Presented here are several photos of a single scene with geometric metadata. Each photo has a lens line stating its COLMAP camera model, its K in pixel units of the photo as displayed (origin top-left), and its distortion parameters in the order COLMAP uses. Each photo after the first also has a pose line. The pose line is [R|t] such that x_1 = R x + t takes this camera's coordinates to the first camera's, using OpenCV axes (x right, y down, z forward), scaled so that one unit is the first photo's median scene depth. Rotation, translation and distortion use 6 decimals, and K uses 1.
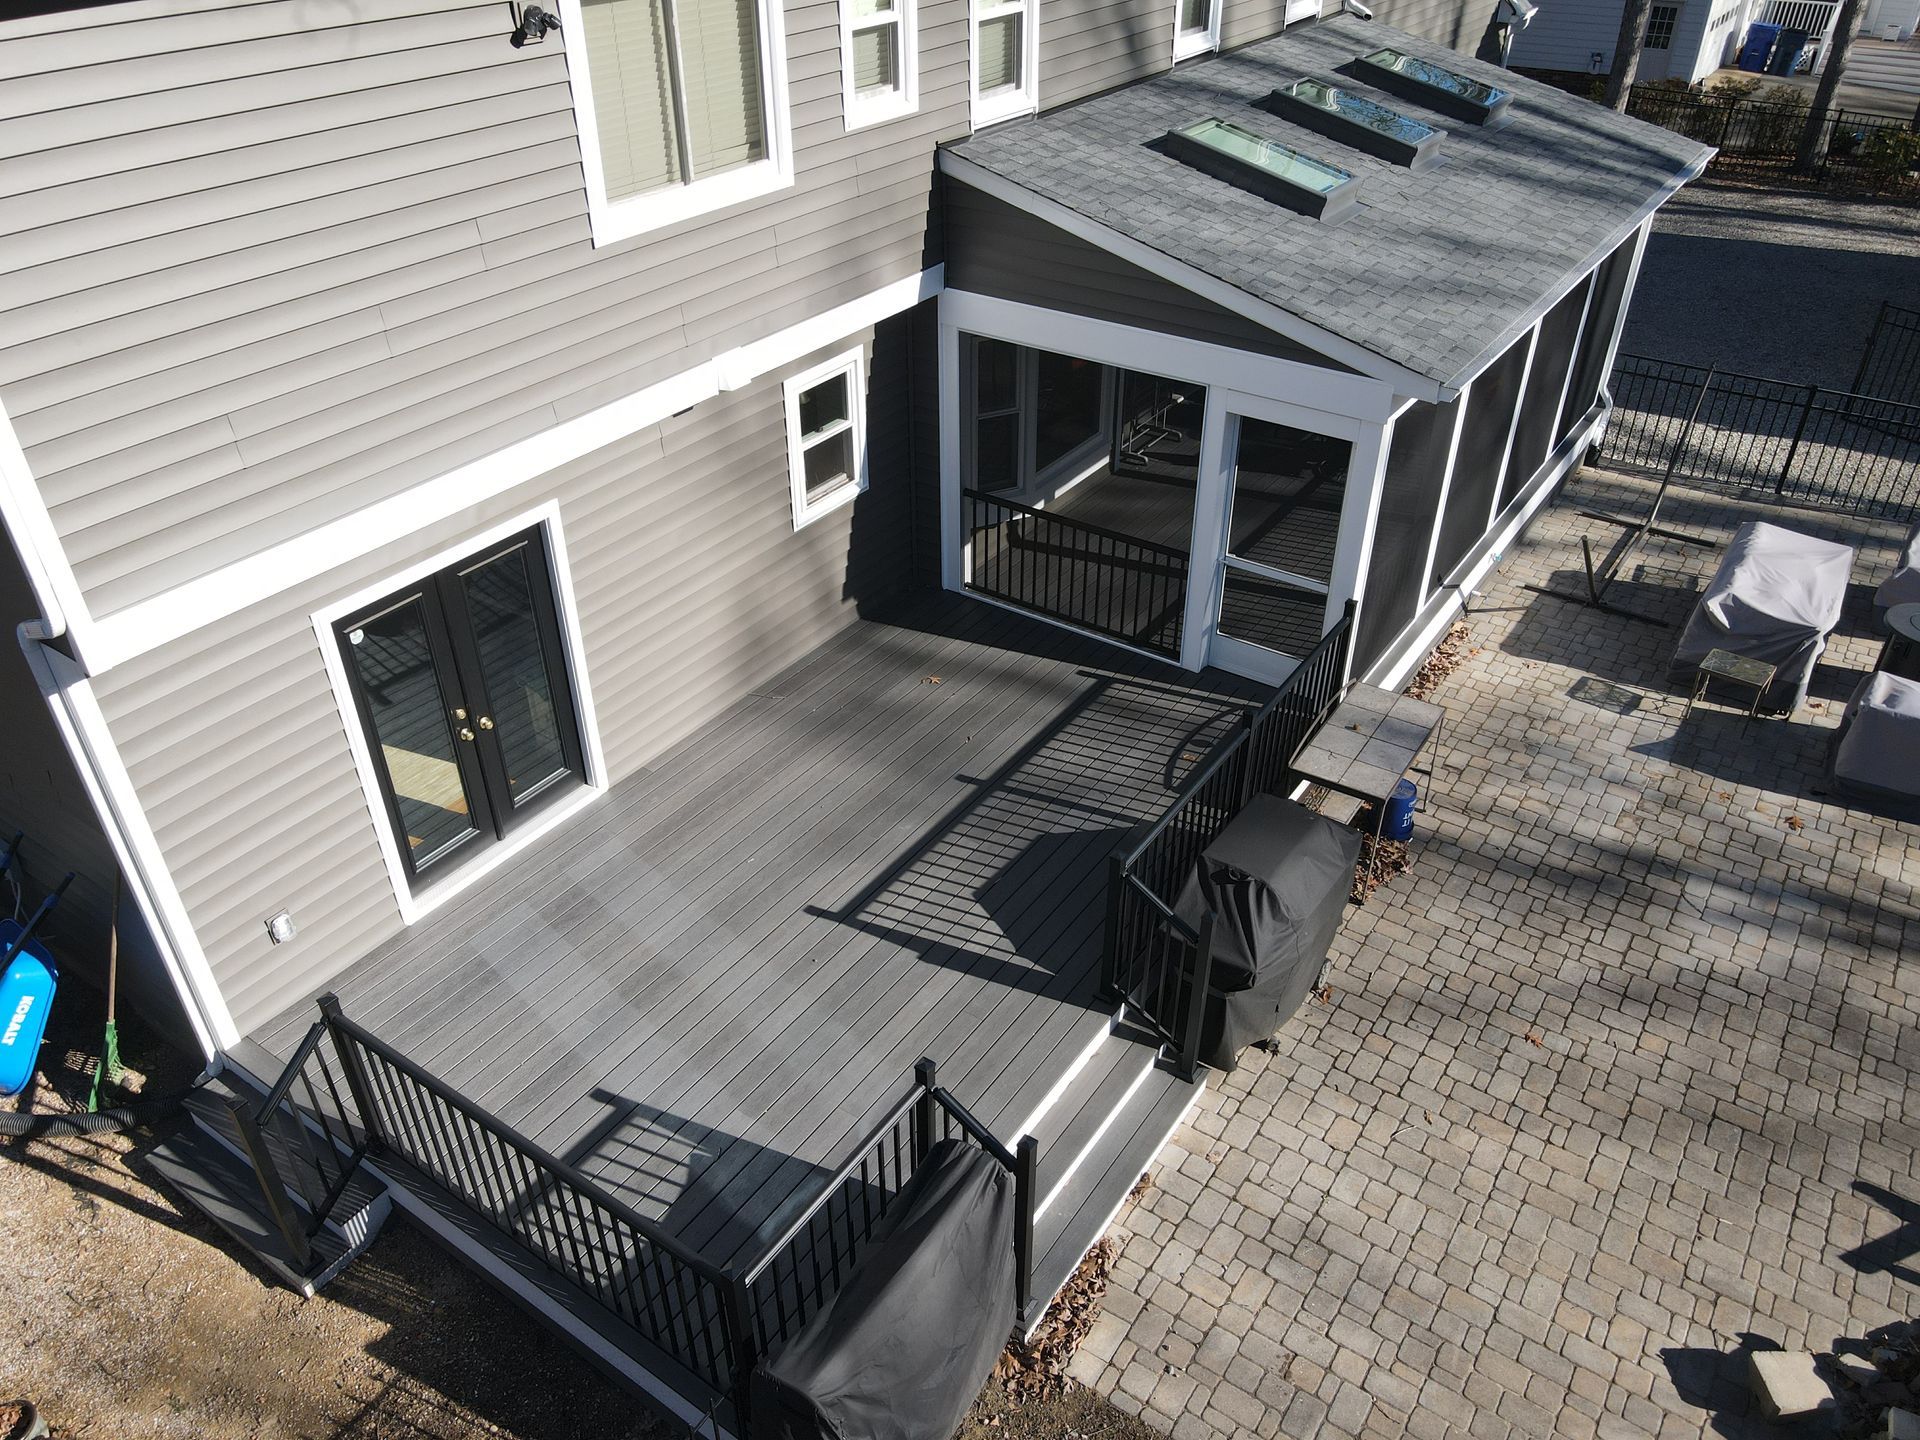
lens RADIAL K [[1408.6, 0, 955.7], [0, 1408.6, 736.3], [0, 0, 1]] dist [0.003668, 0.005884]
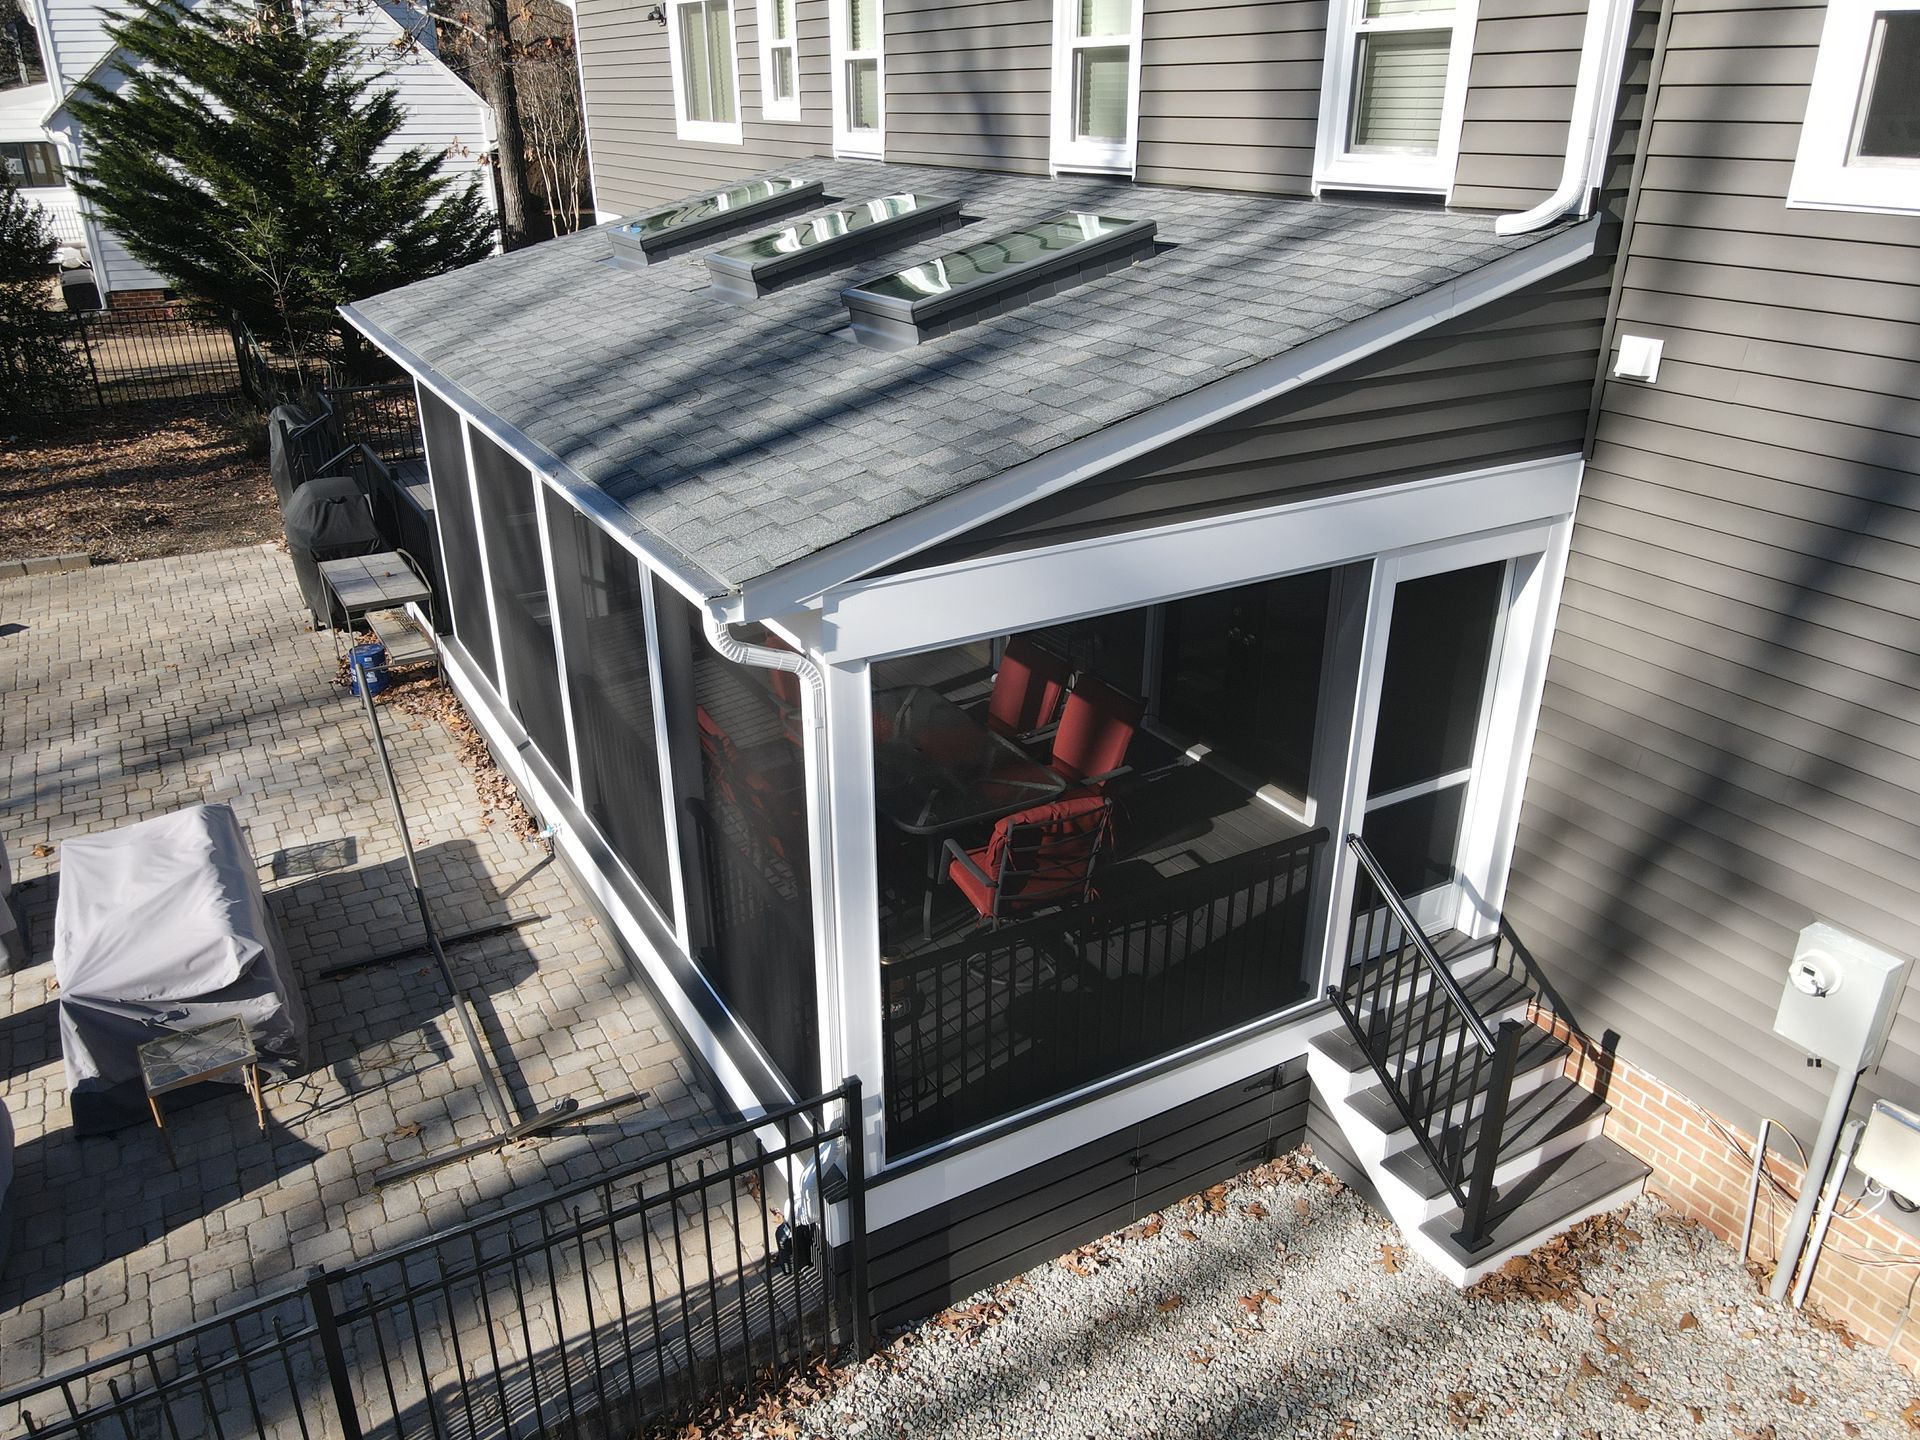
lens RADIAL K [[1408.6, 0, 955.7], [0, 1408.6, 736.3], [0, 0, 1]] dist [0.003668, 0.005884]
pose [[-0.430033, 0.385220, -0.816503, 1.077325], [-0.511332, 0.641433, 0.571930, -0.833681], [0.744051, 0.663453, -0.078862, 1.485251]]
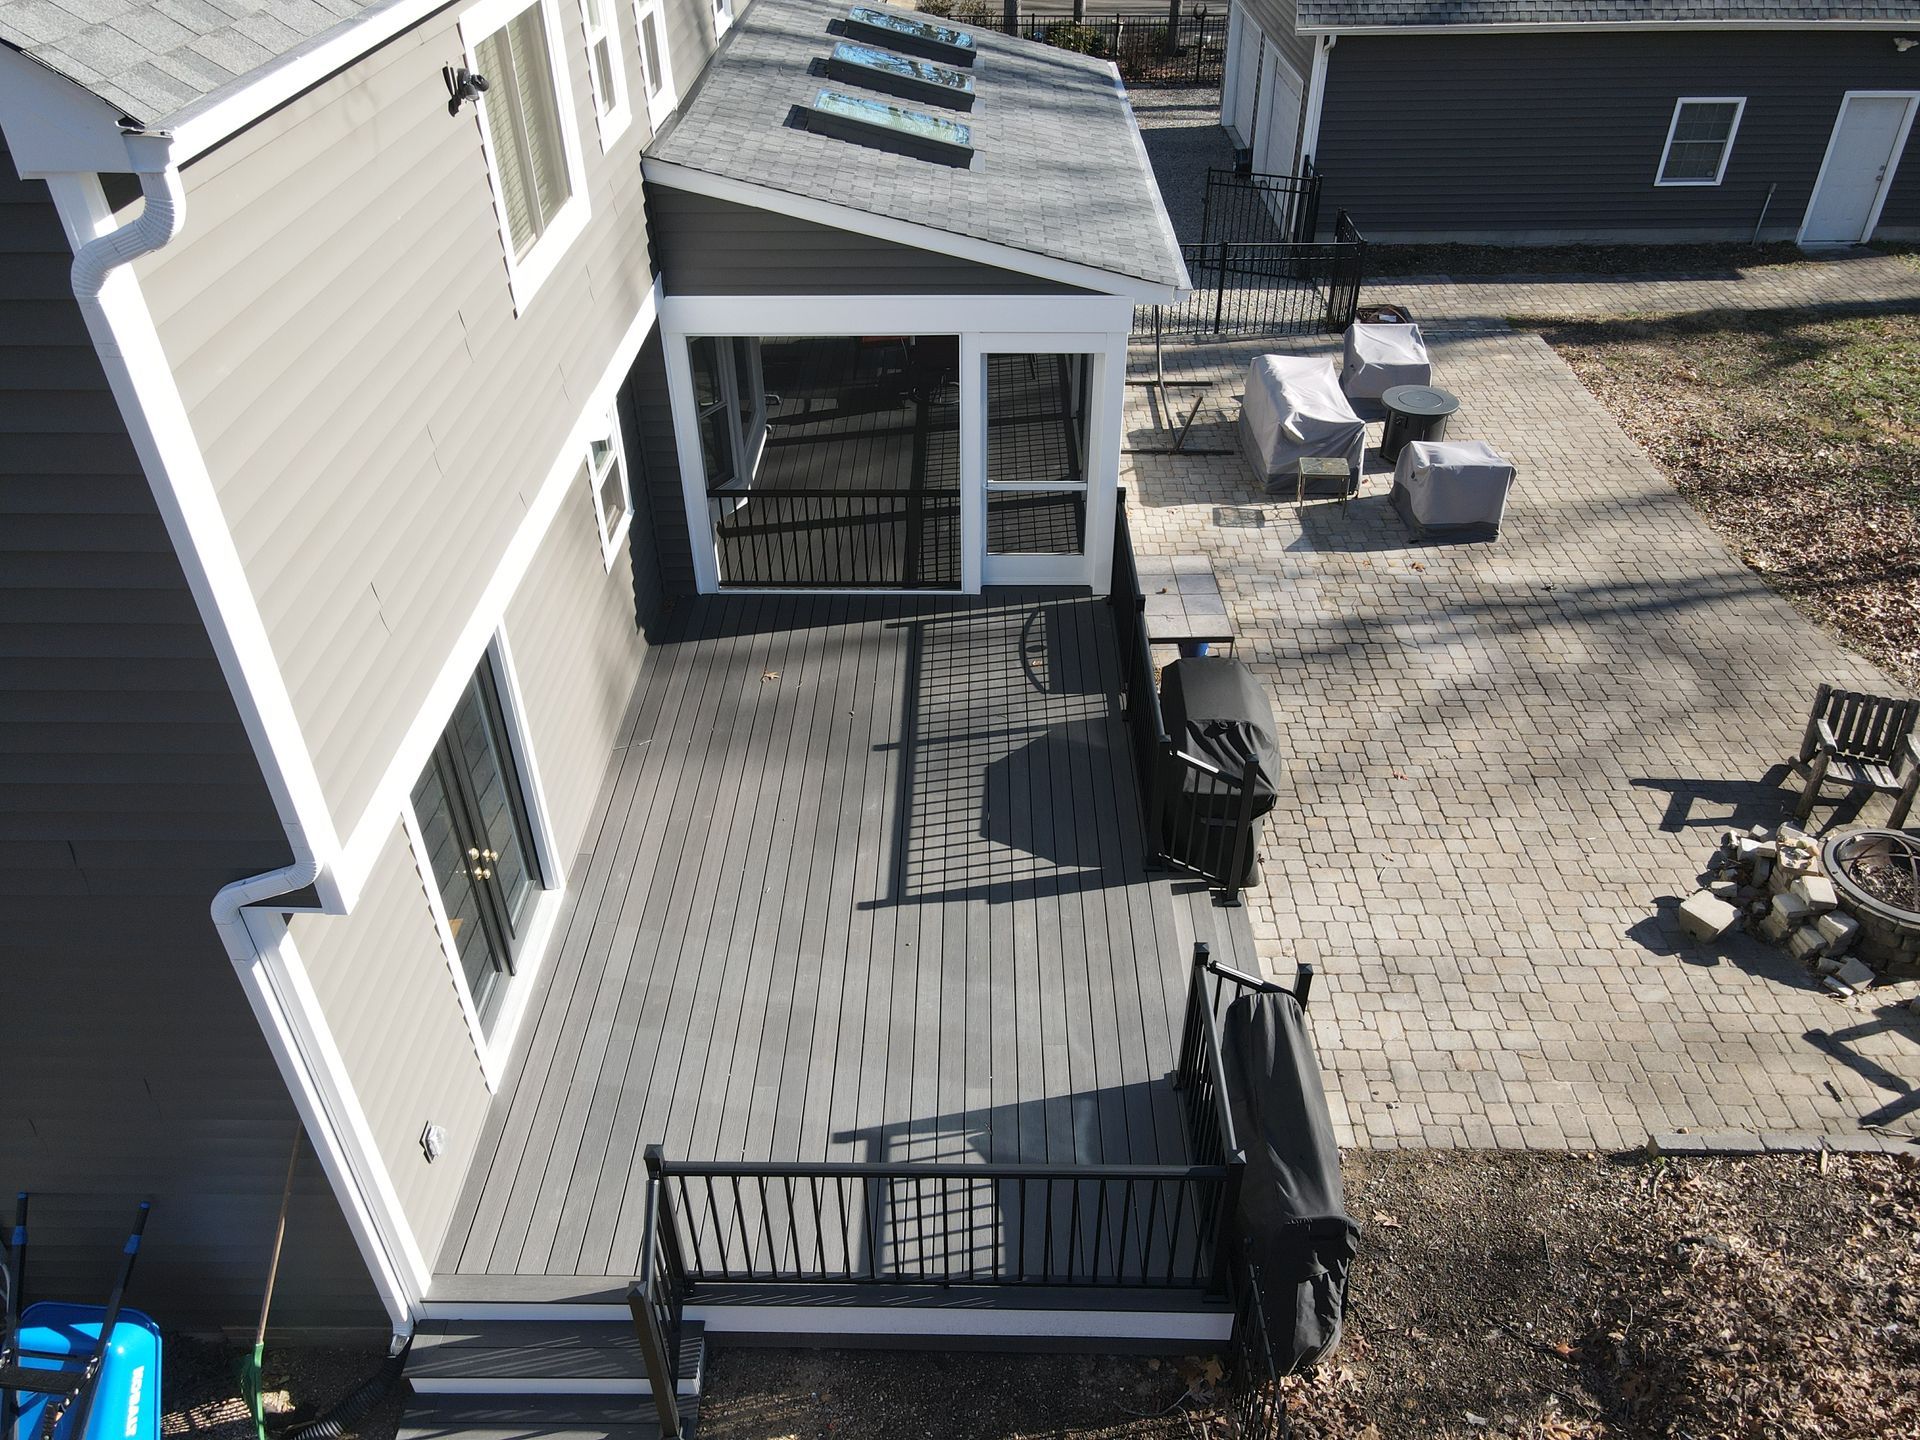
lens RADIAL K [[1408.6, 0, 955.7], [0, 1408.6, 736.3], [0, 0, 1]] dist [0.003668, 0.005884]
pose [[0.830348, -0.336180, 0.444415, -0.400607], [0.321627, 0.940403, 0.110442, -0.073897], [-0.455058, 0.051231, 0.888987, 0.042461]]
